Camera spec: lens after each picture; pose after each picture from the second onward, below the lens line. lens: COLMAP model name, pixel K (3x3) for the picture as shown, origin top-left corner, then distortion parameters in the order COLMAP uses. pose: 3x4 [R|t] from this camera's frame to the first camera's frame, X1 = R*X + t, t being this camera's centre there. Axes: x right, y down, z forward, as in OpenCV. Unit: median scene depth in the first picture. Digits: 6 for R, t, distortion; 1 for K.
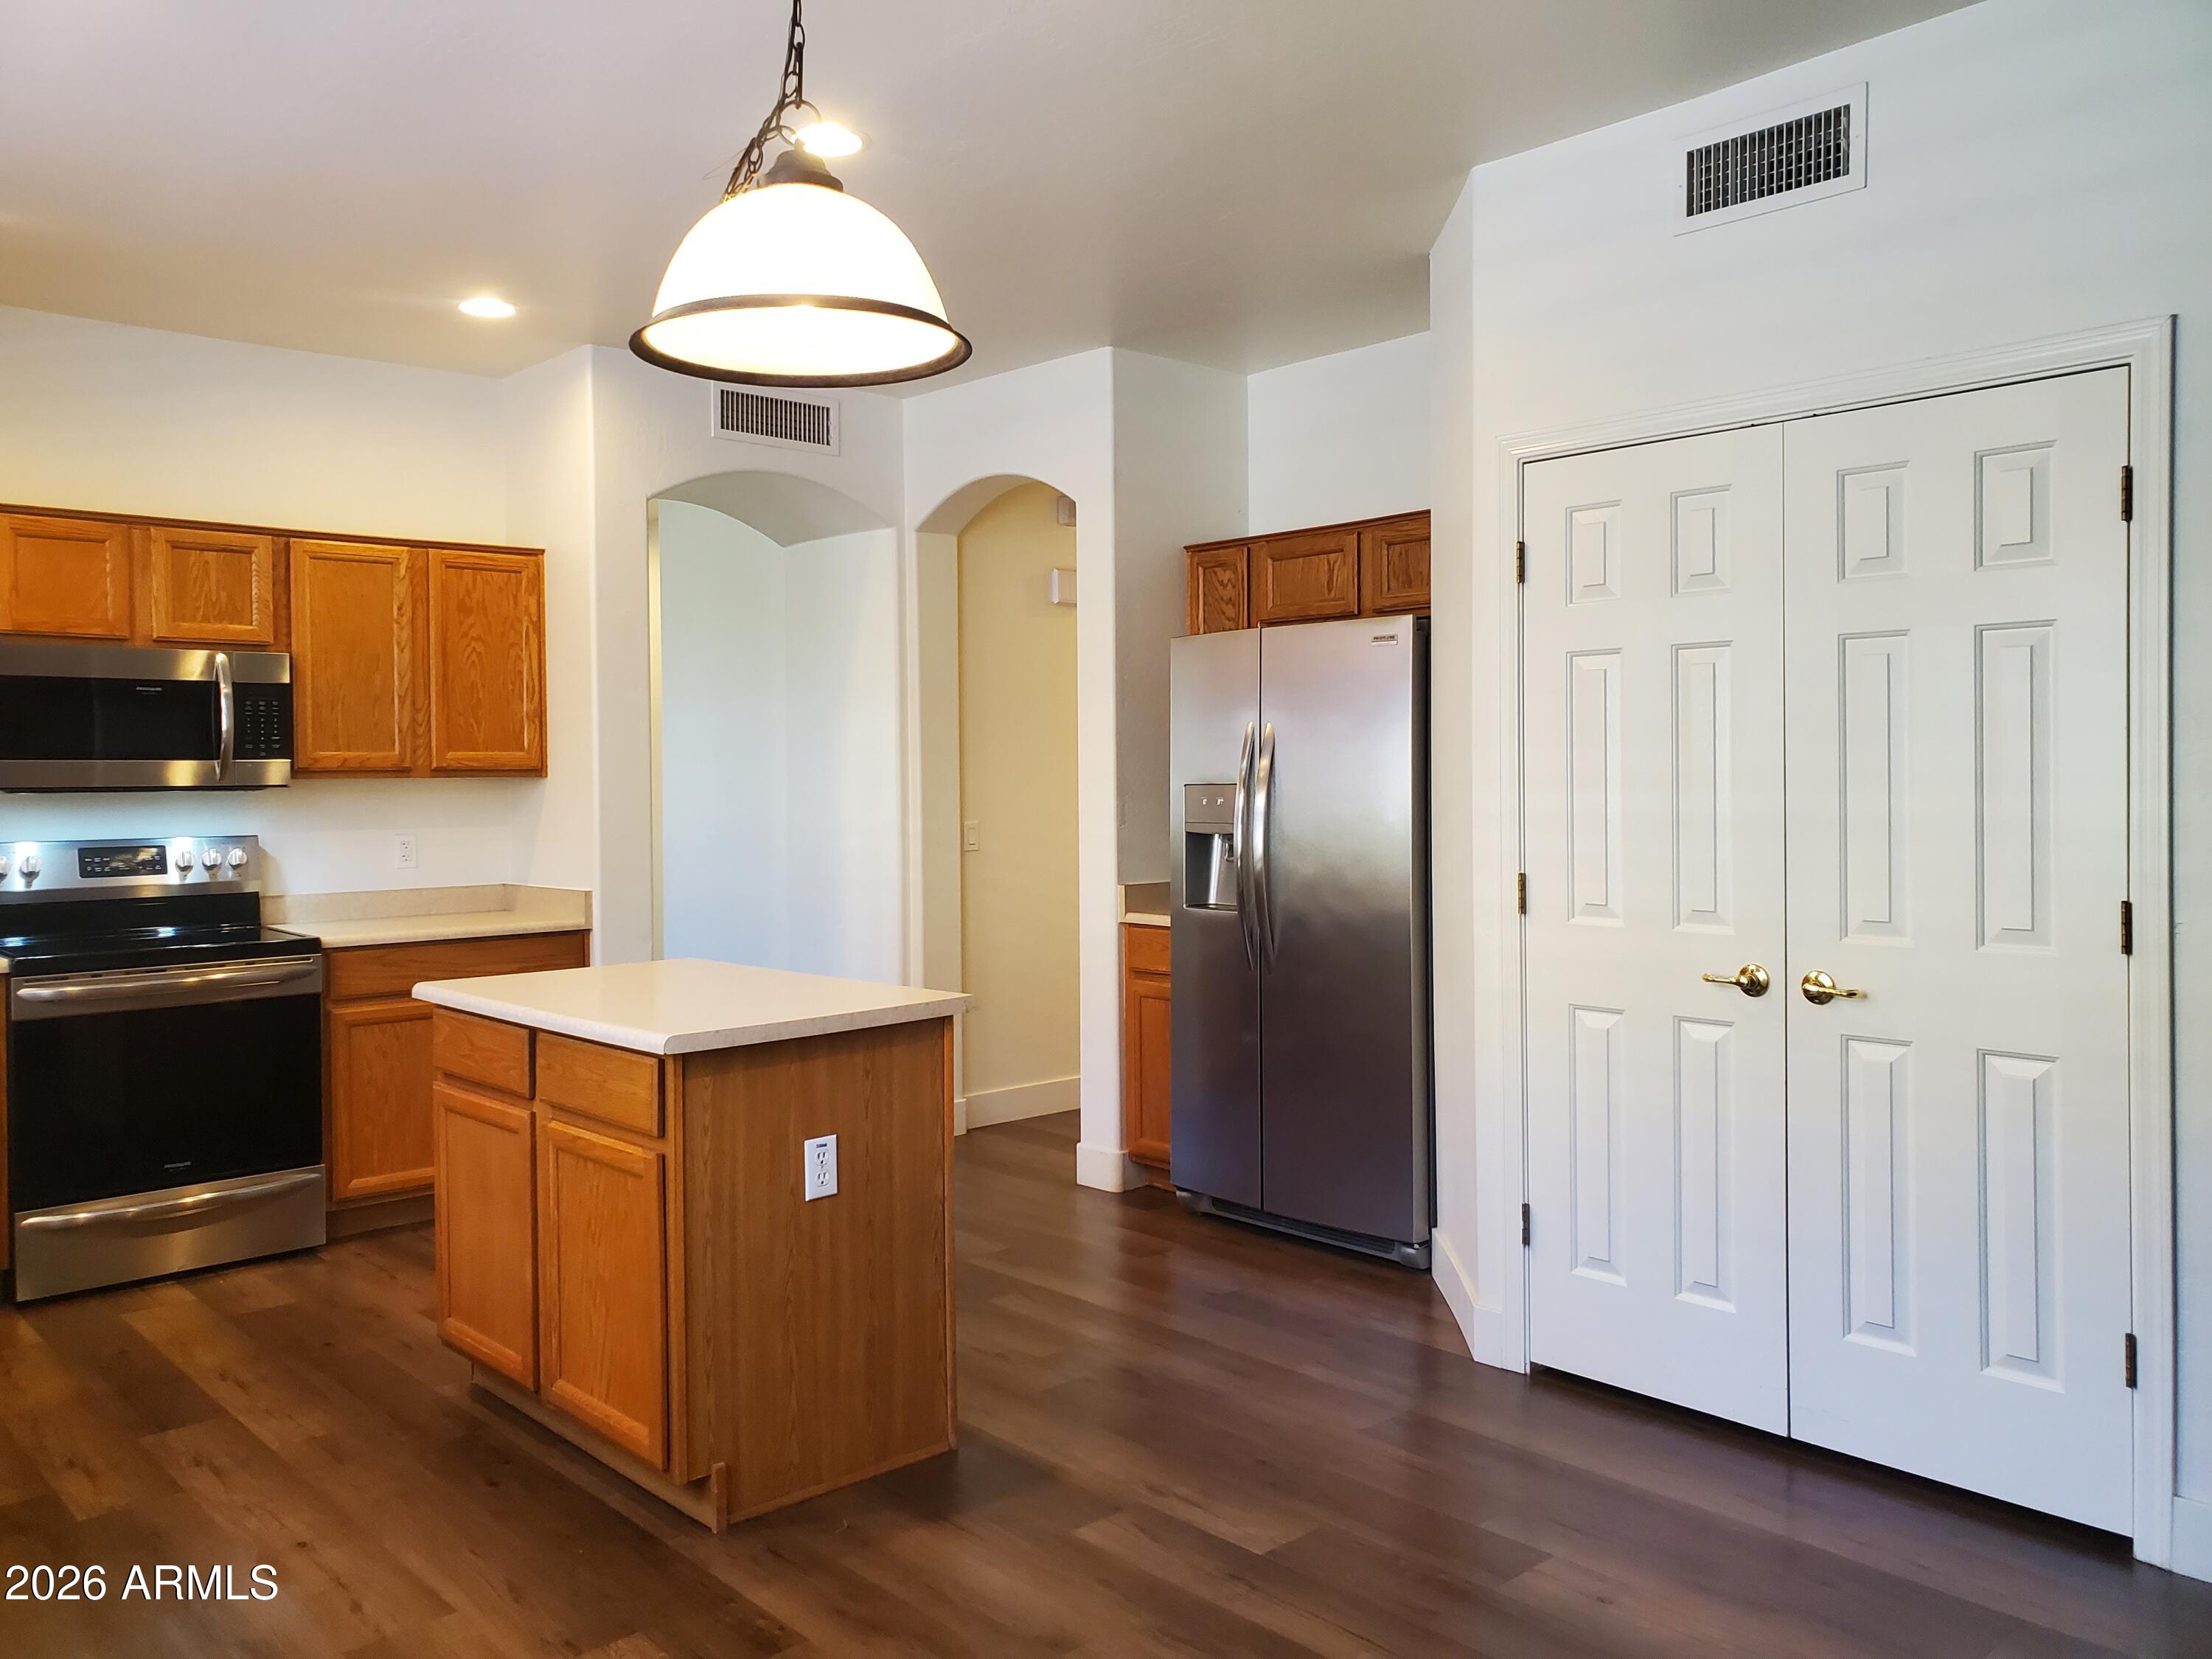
lens RADIAL K [[1694.2, 0, 1113.7], [0, 1694.2, 807.3], [0, 0, 1]] dist [0.005803, -0.006487]
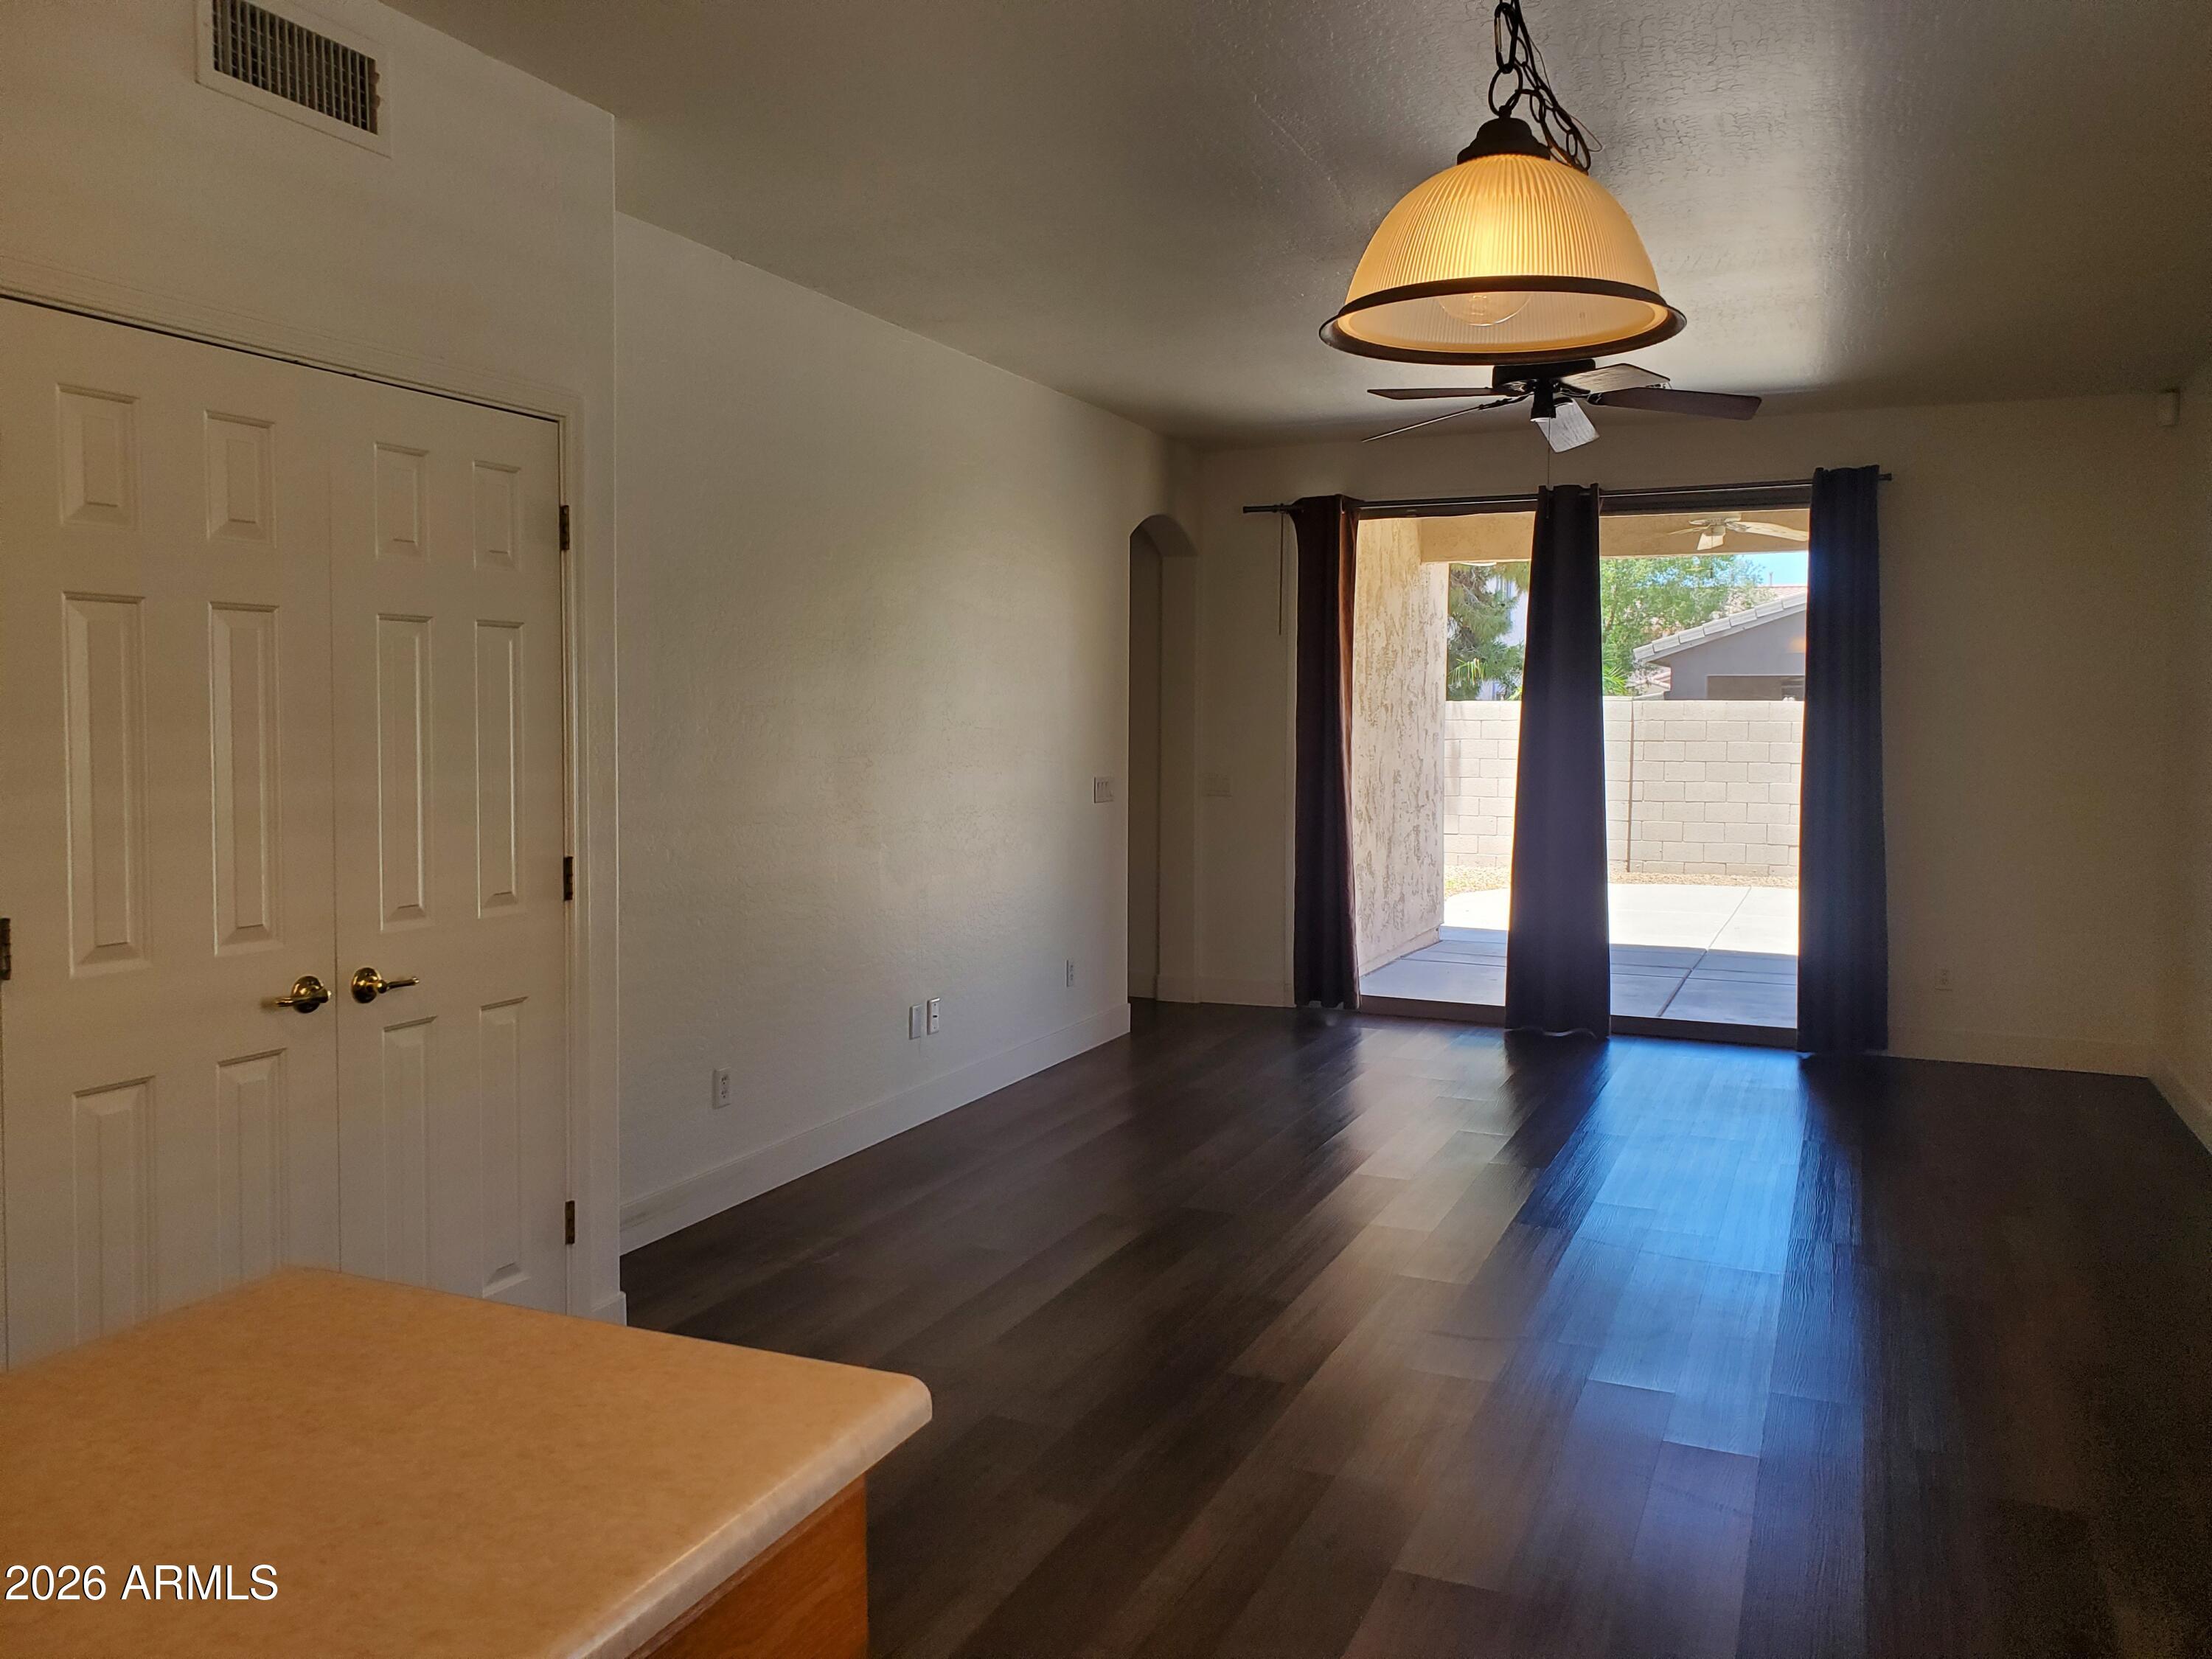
lens RADIAL K [[1737.4, 0, 1099.7], [0, 1737.4, 789.7], [0, 0, 1]] dist [0.062612, -0.093871]
pose [[-0.399548, -0.037715, 0.915936, -0.422187], [0.016481, 0.998696, 0.048312, -0.028336], [-0.916564, 0.034399, -0.398406, 0.668006]]
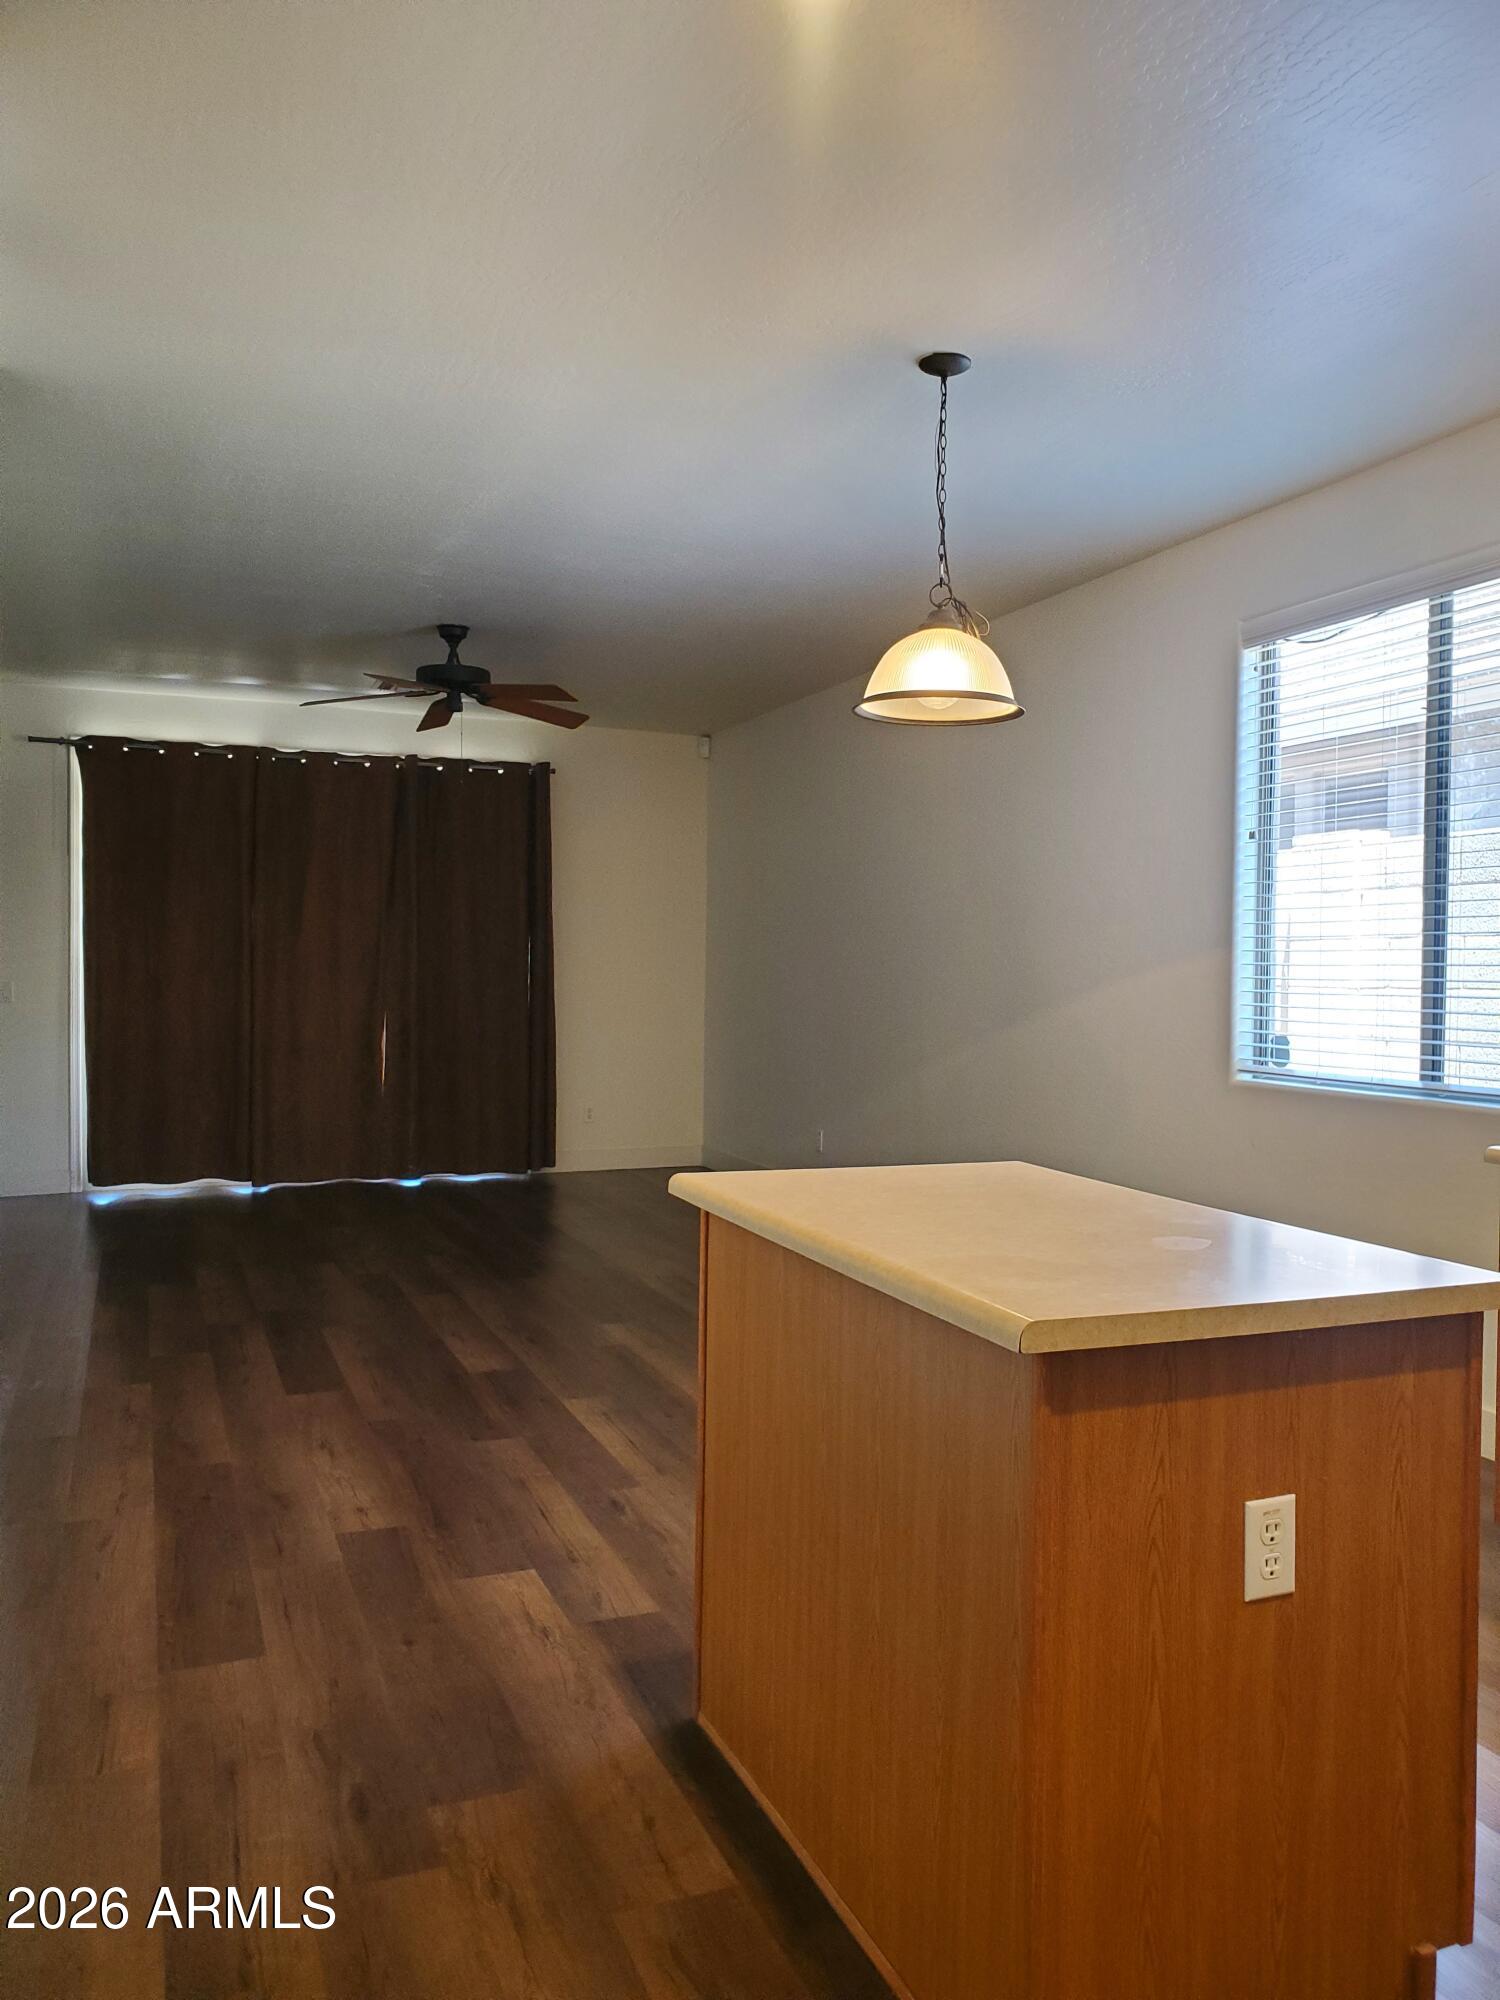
lens RADIAL K [[1554.5, 0, 817.1], [0, 1554.5, 1000.7], [0, 0, 1]] dist [0.147836, -0.397731]
pose [[-0.944109, -0.013509, 0.329357, -0.272804], [-0.000889, 0.999261, 0.038439, -0.002982], [-0.329633, 0.035997, -0.943423, 1.156245]]
